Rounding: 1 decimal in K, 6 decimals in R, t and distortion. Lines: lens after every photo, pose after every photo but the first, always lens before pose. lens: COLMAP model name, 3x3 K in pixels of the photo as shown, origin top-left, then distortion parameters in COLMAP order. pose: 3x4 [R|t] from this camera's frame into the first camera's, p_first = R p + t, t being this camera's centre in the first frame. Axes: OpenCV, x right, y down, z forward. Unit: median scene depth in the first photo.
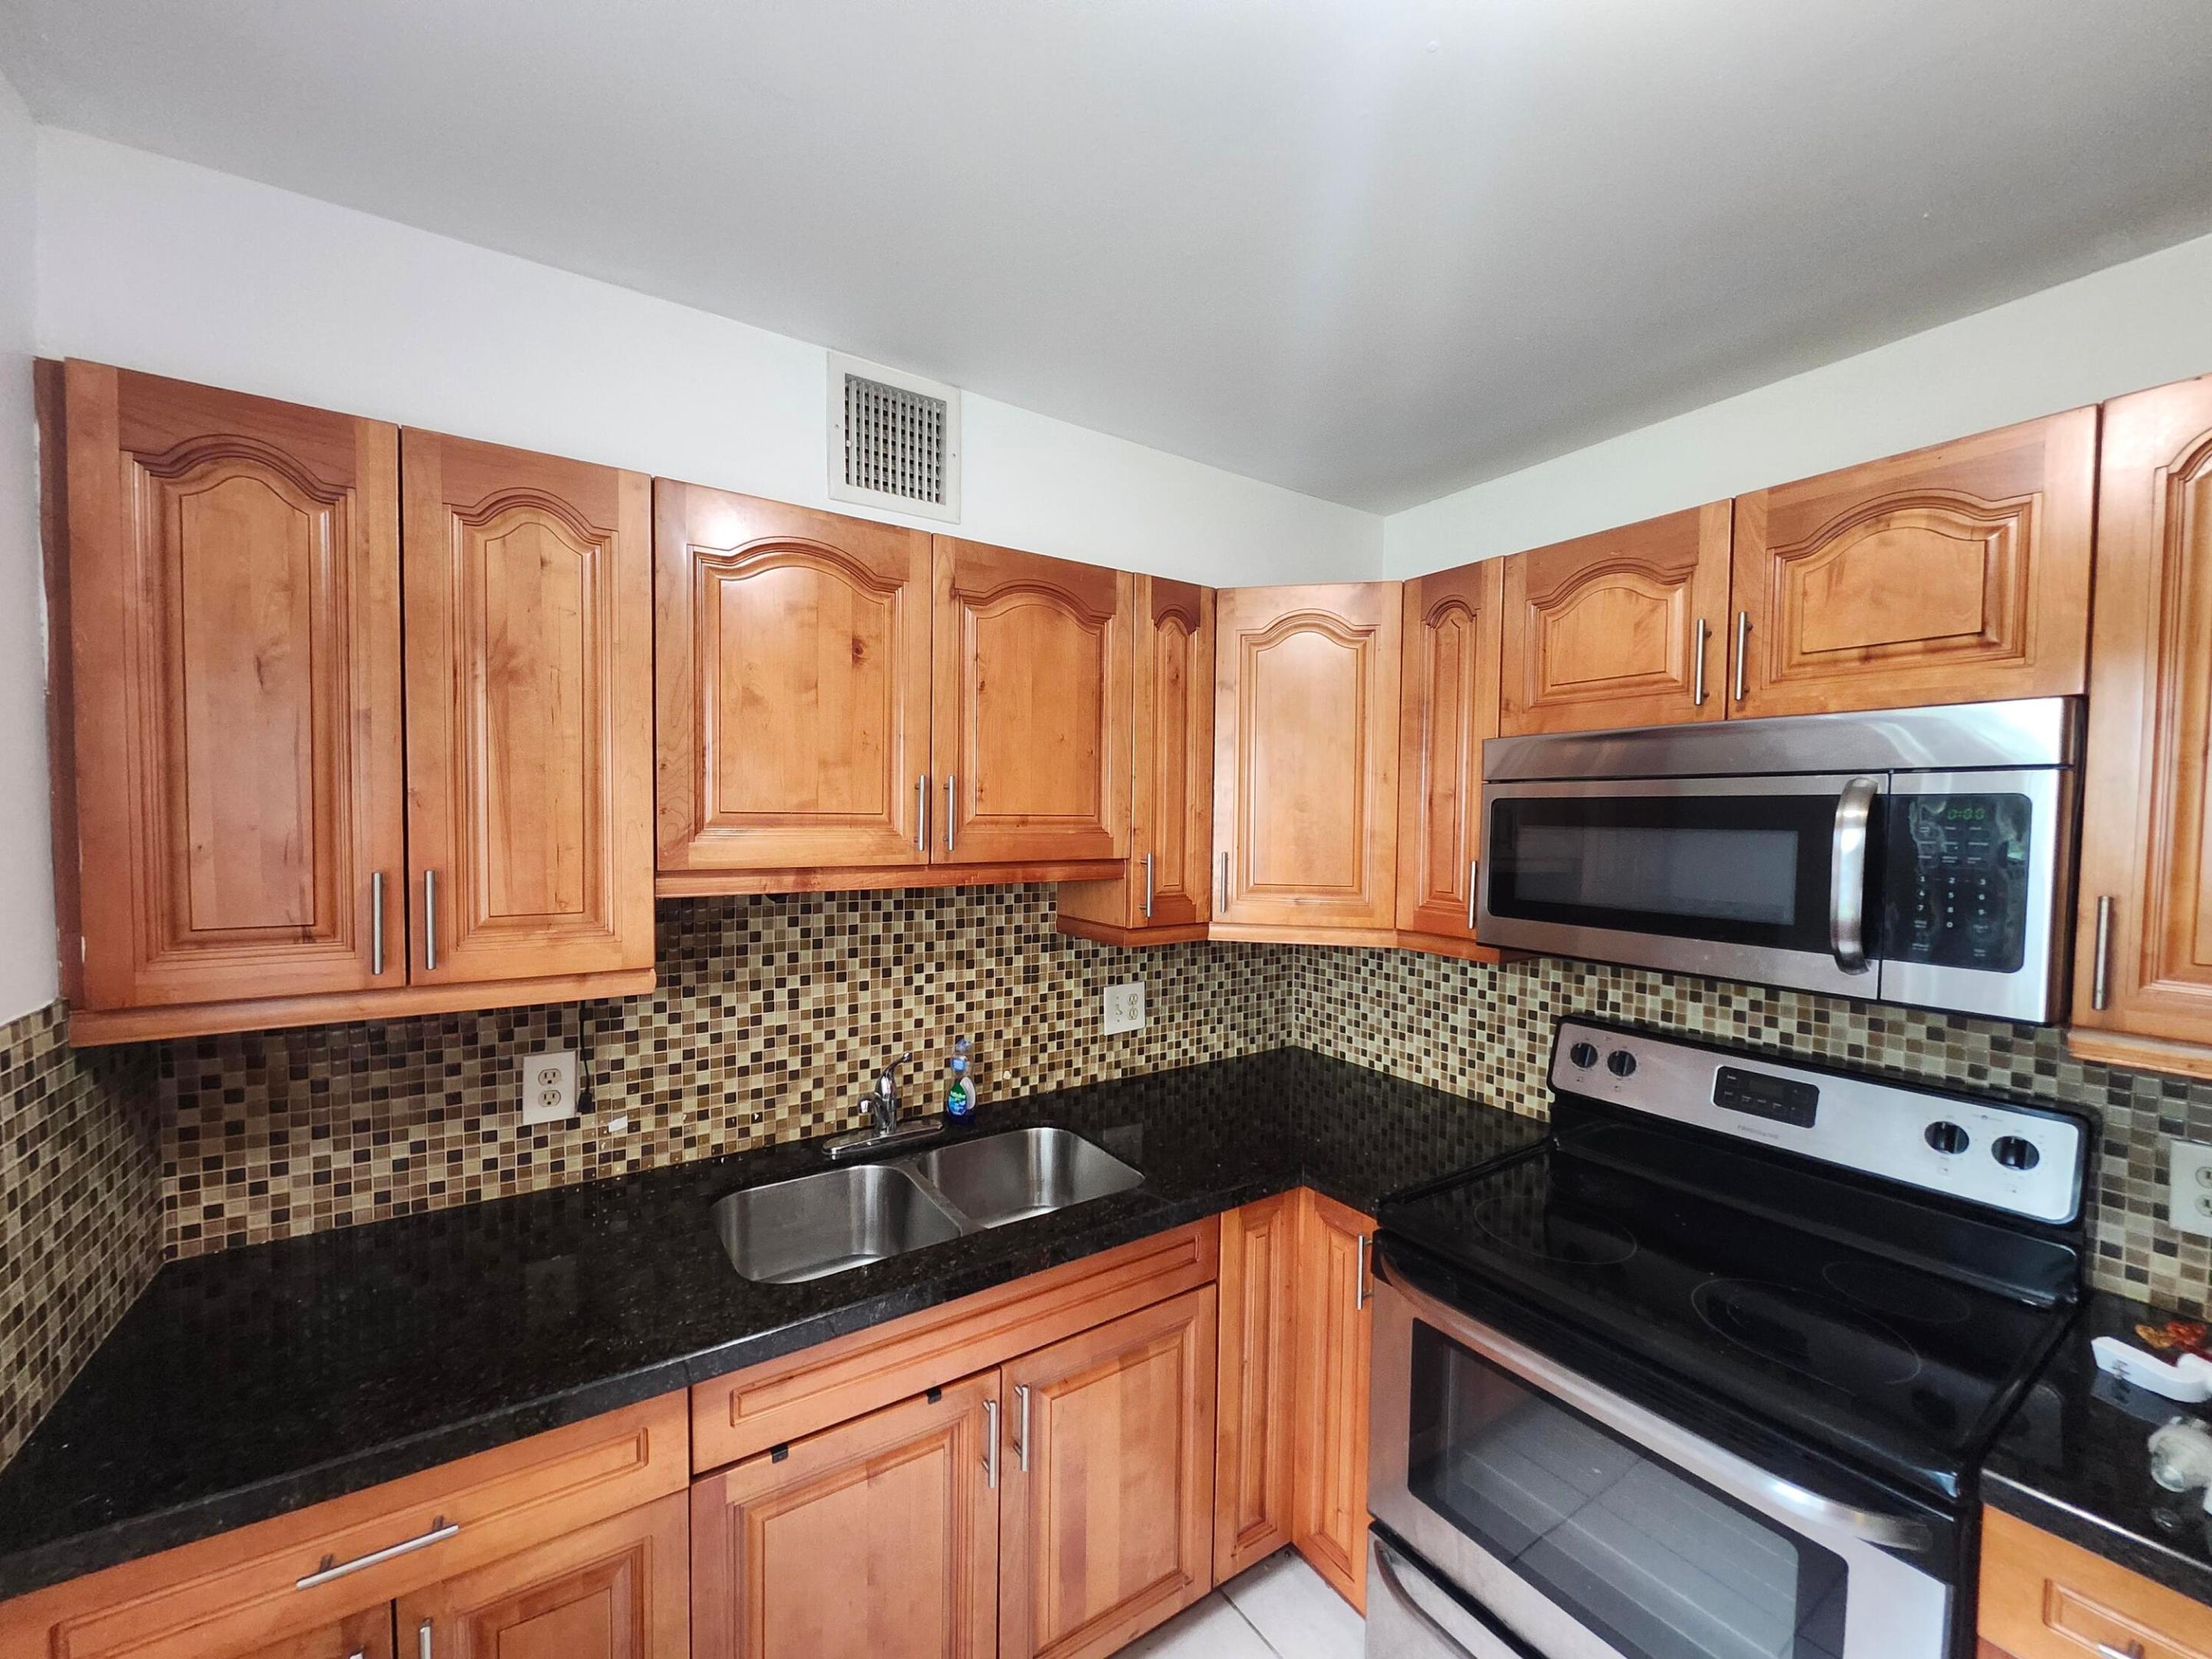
lens RADIAL K [[862.8, 0, 1103.8], [0, 862.8, 845.3], [0, 0, 1]] dist [0.002344, -0.000076]
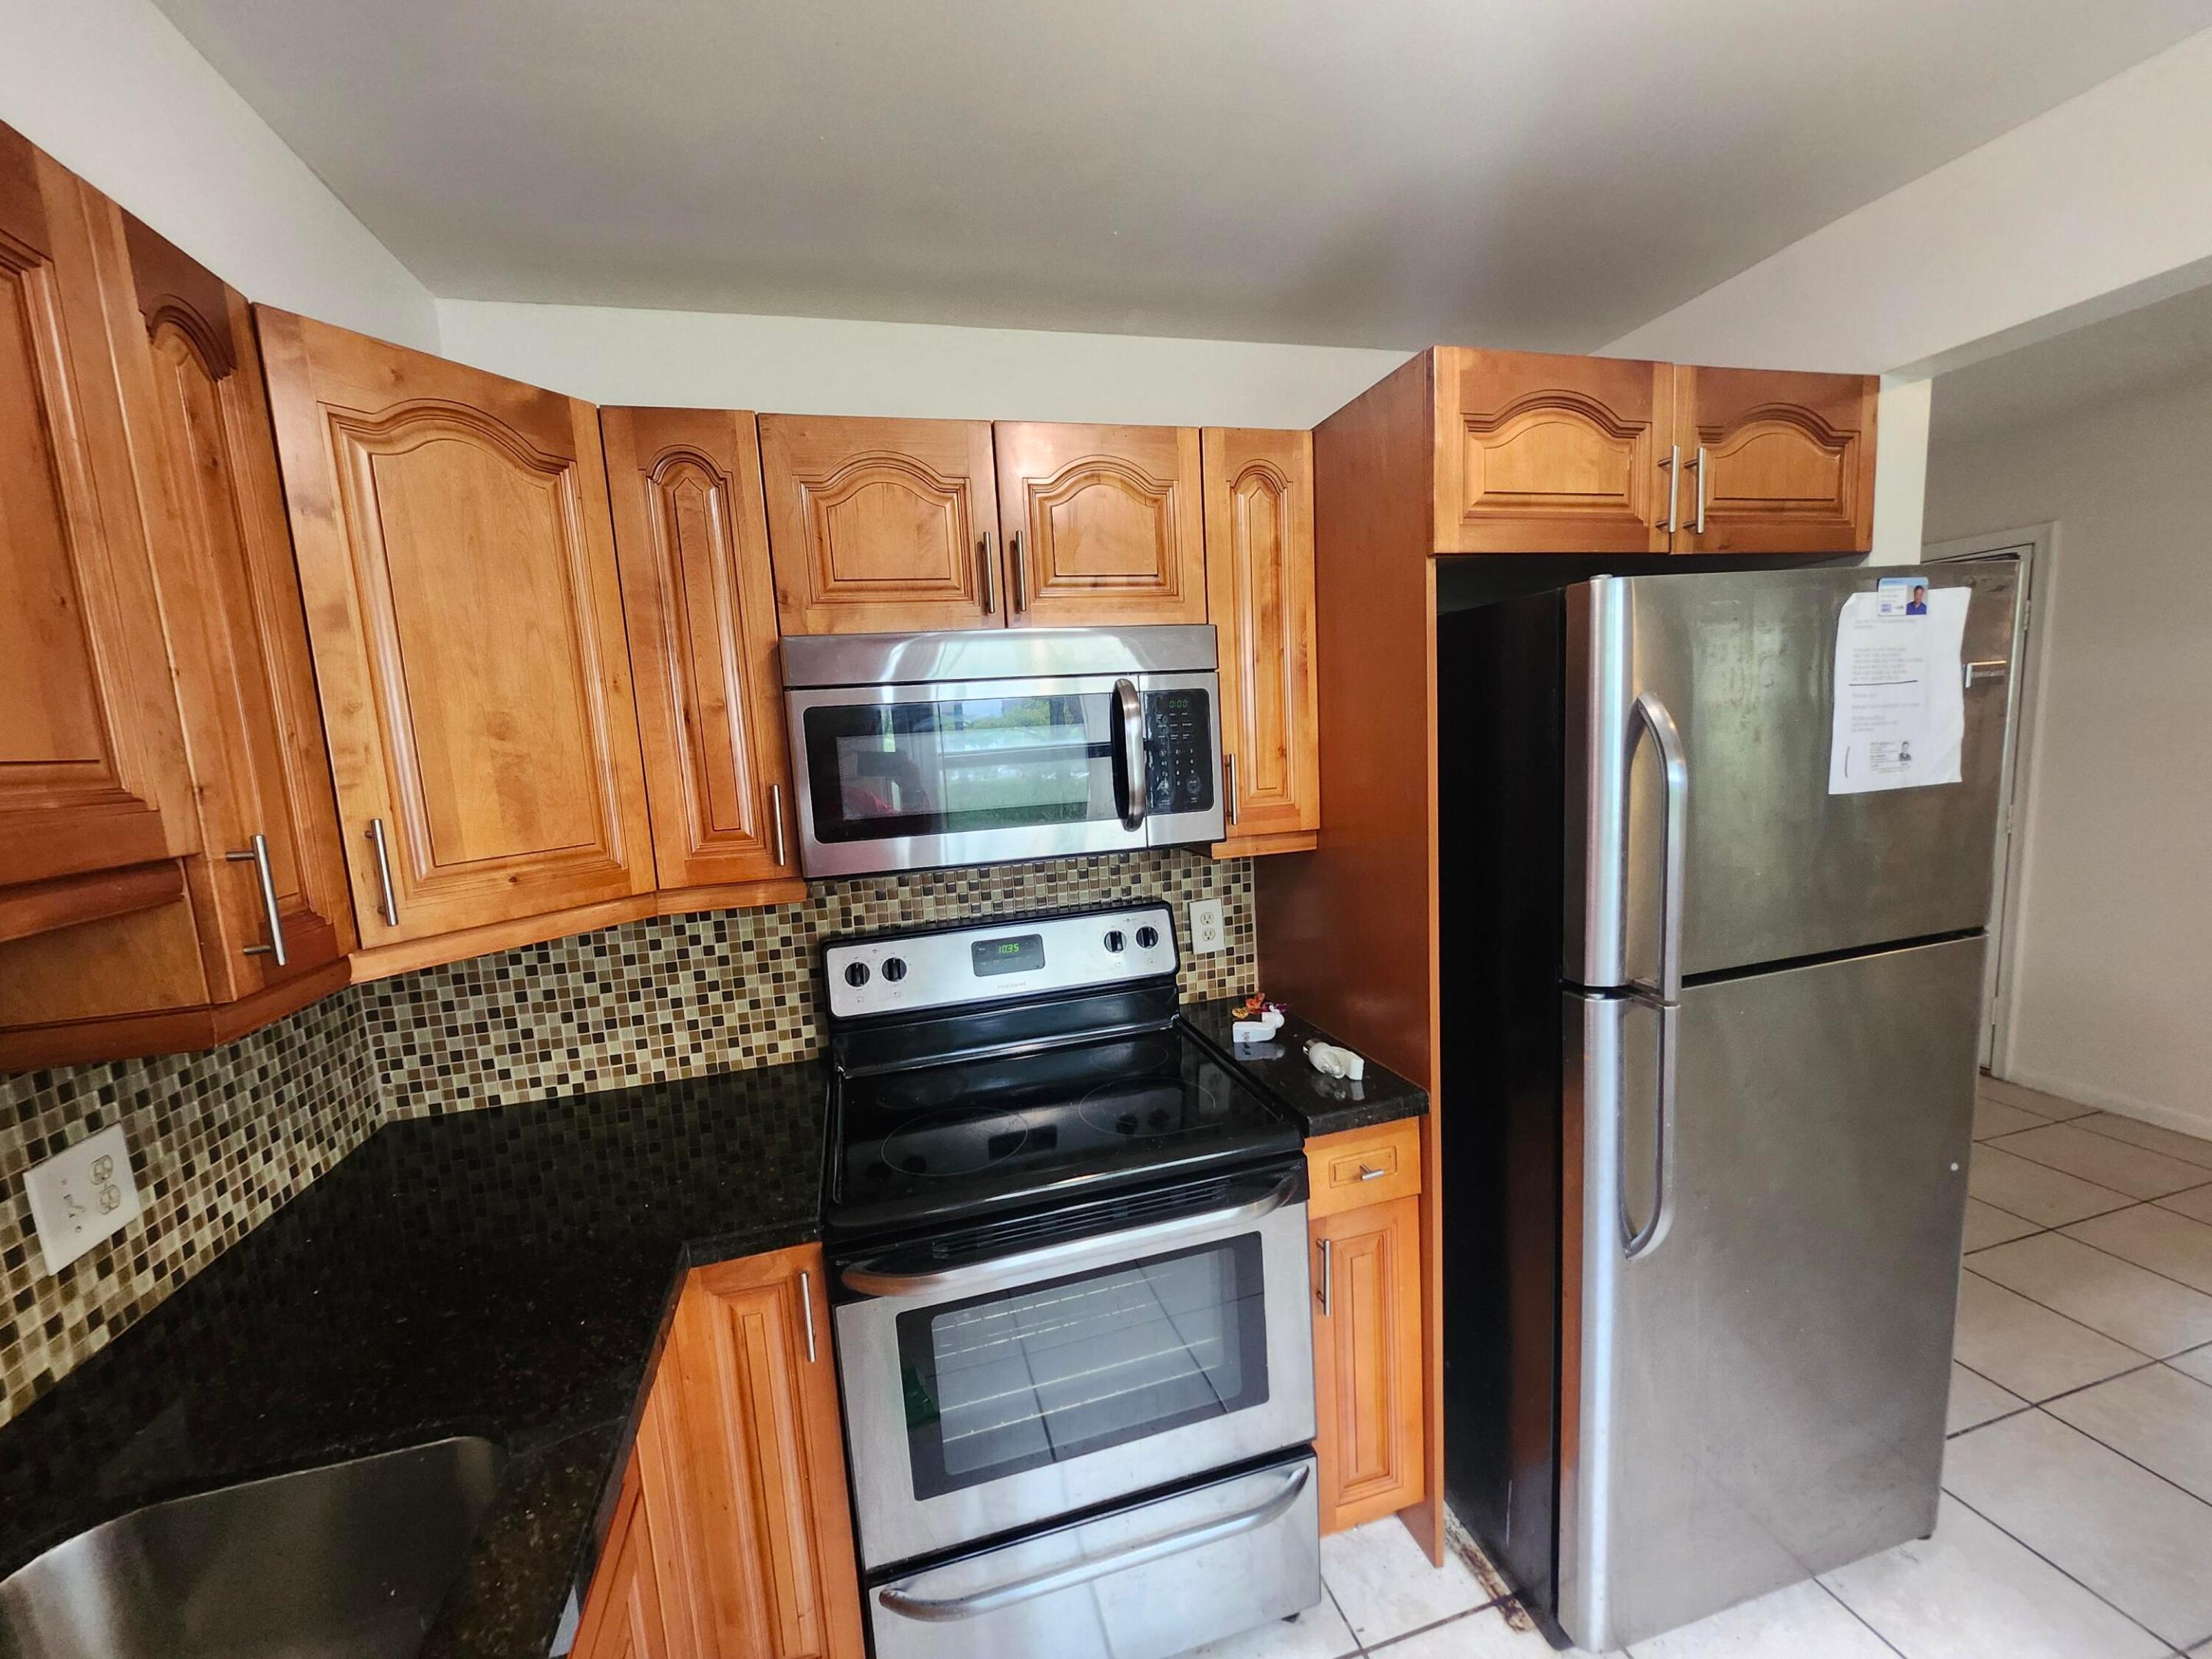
lens RADIAL K [[862.8, 0, 1103.8], [0, 862.8, 845.3], [0, 0, 1]] dist [0.002344, -0.000076]
pose [[0.319243, -0.154030, 0.935071, -0.207349], [0.095276, 0.986920, 0.130043, -0.002138], [-0.942871, 0.047575, 0.329743, 0.340428]]
